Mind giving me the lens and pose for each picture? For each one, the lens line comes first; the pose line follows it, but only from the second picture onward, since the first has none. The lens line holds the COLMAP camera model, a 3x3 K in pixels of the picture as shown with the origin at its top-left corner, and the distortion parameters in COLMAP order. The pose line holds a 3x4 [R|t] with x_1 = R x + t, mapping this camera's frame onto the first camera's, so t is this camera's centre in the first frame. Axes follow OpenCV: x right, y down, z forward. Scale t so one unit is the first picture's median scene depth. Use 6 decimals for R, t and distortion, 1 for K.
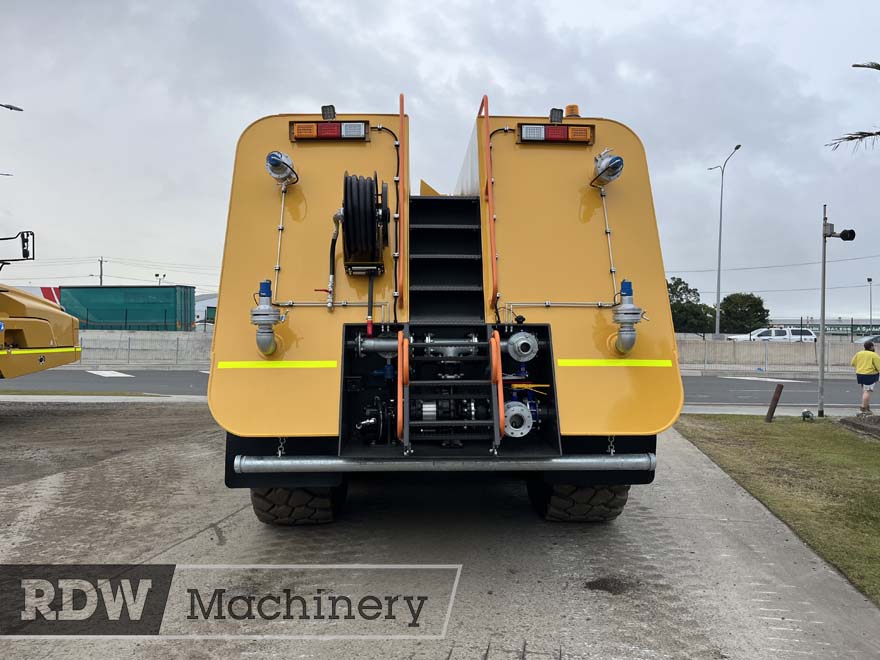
lens RADIAL K [[669.2, 0, 438.8], [0, 669.2, 332.8], [0, 0, 1]] dist [0.028370, -0.018127]
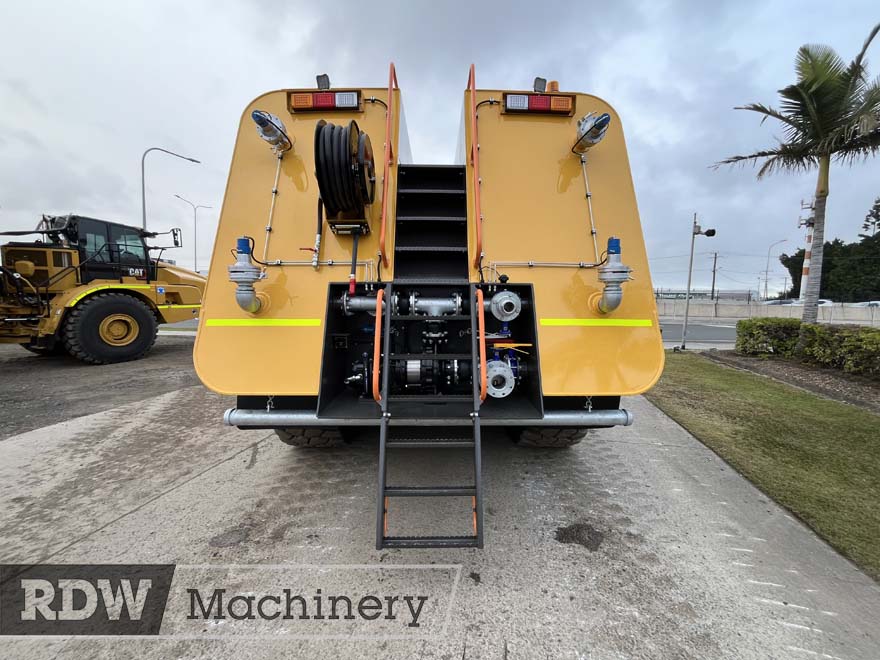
lens RADIAL K [[351.5, 0, 439.2], [0, 351.5, 332.0], [0, 0, 1]] dist [-0.003578, -0.000511]
pose [[0.999471, 0.006832, -0.031793, 0.039437], [-0.003630, 0.995011, 0.099697, 0.006826], [0.032316, -0.099529, 0.994510, 0.429800]]
